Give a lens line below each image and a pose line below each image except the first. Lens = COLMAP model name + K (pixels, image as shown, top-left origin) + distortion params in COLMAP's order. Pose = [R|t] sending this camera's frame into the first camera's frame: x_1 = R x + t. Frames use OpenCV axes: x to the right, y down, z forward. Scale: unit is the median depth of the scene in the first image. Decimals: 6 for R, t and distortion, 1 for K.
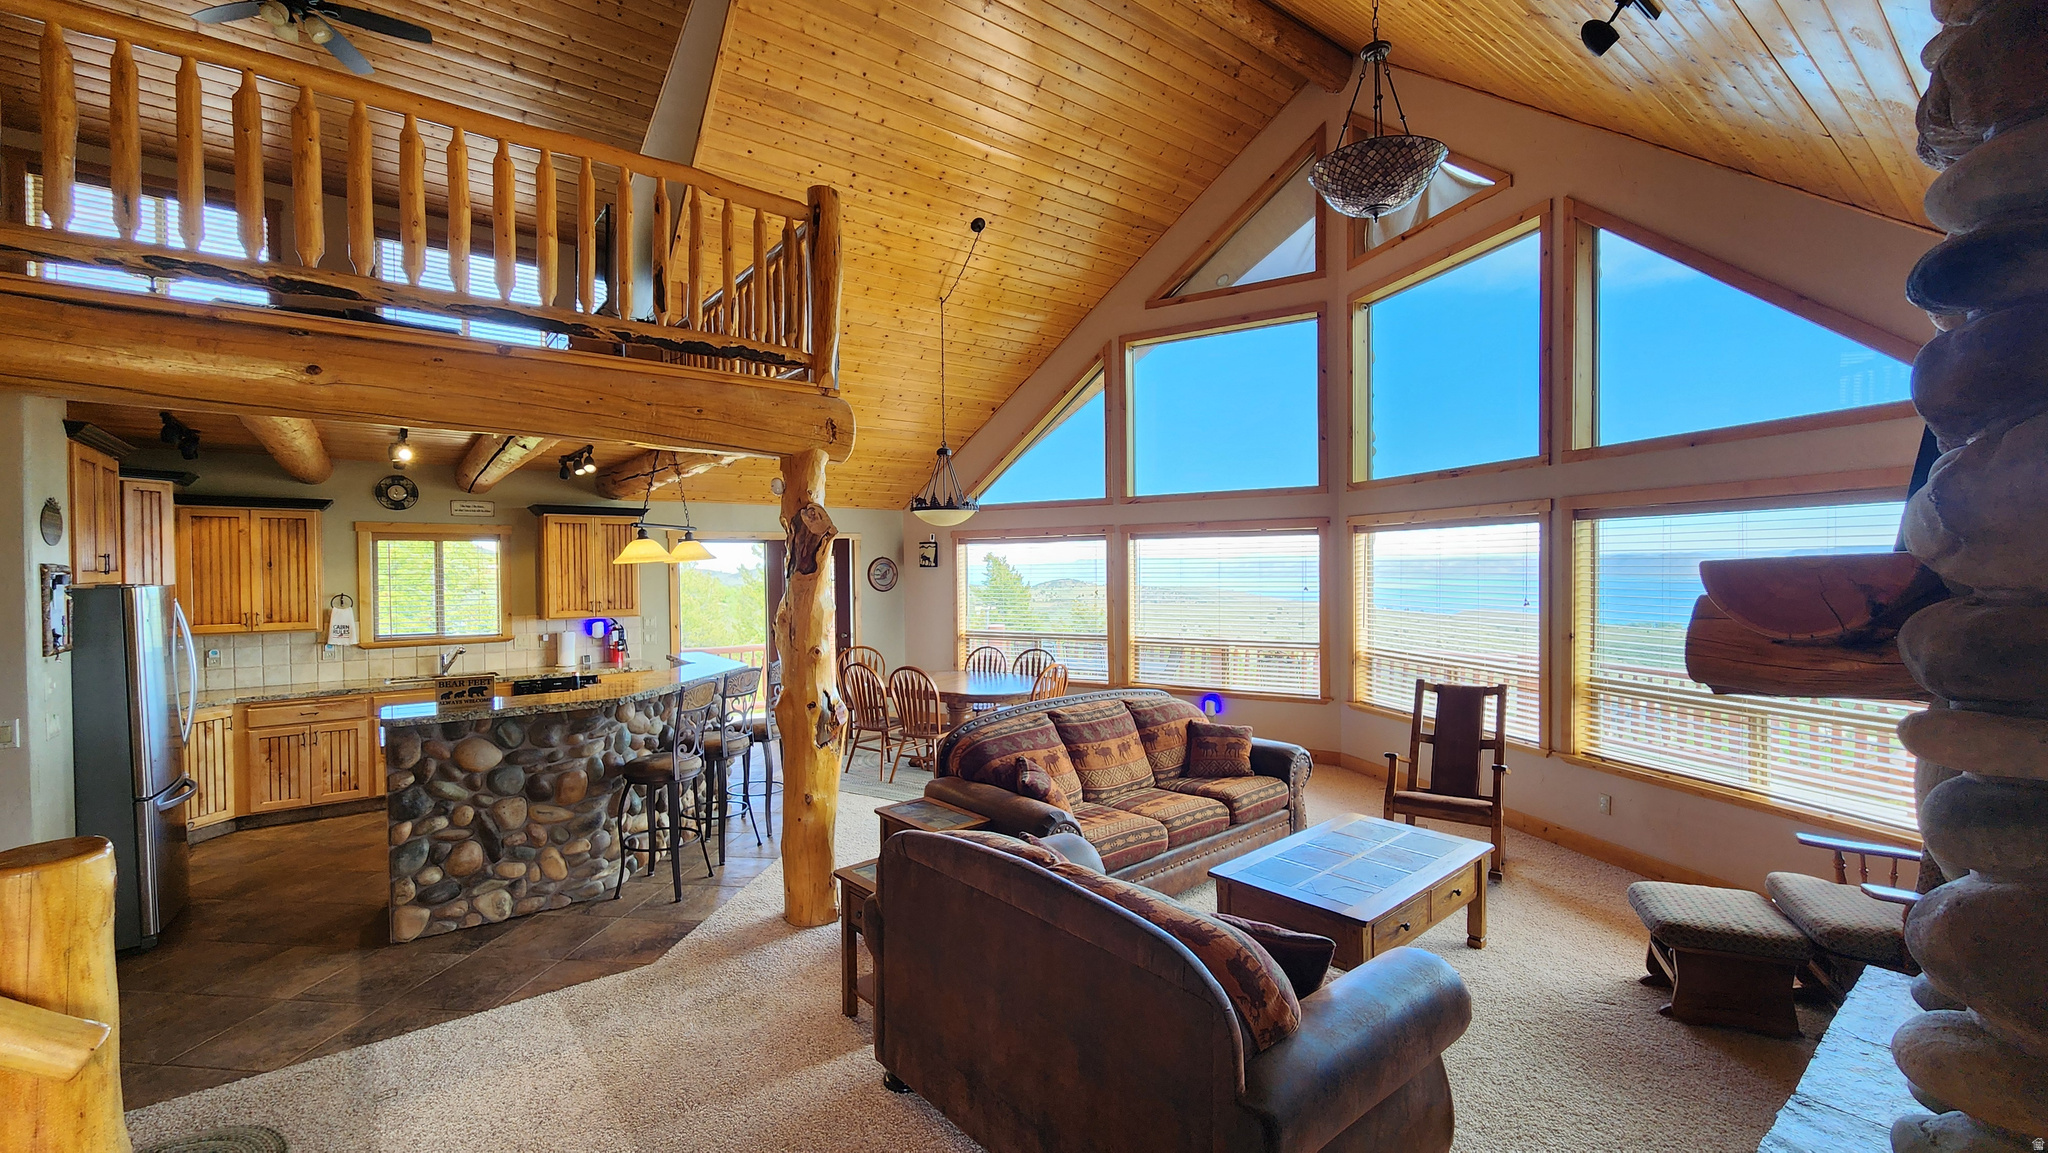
lens RADIAL K [[841.9, 0, 1026.8], [0, 841.9, 579.2], [0, 0, 1]] dist [0.003066, 0.000130]
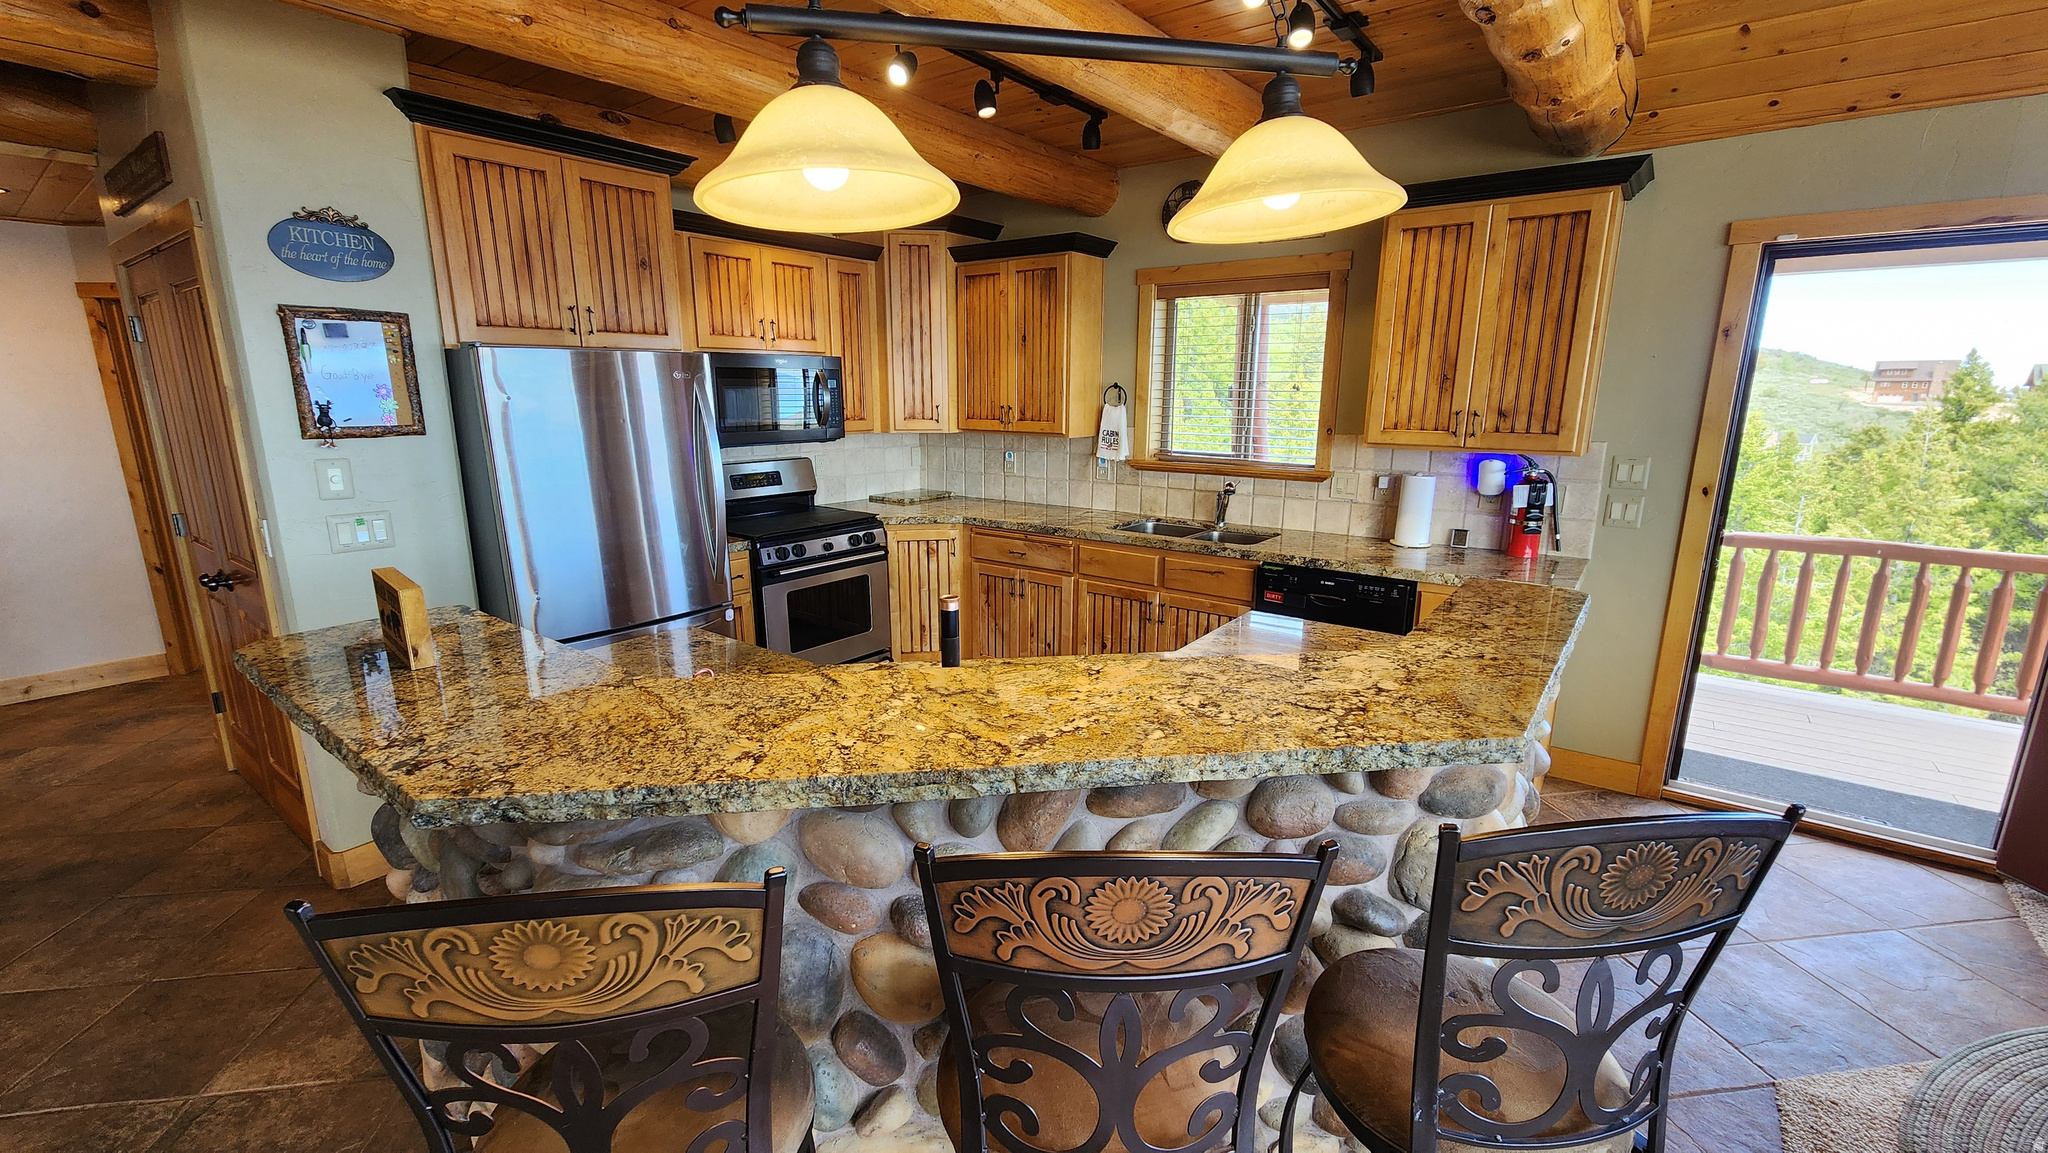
lens RADIAL K [[841.9, 0, 1027.3], [0, 841.9, 580.8], [0, 0, 1]] dist [0.003066, 0.000130]
pose [[0.261054, 0.224216, -0.938924, -0.155545], [-0.018340, 0.973628, 0.227404, 0.018173], [0.965150, -0.042145, 0.258282, 0.717884]]
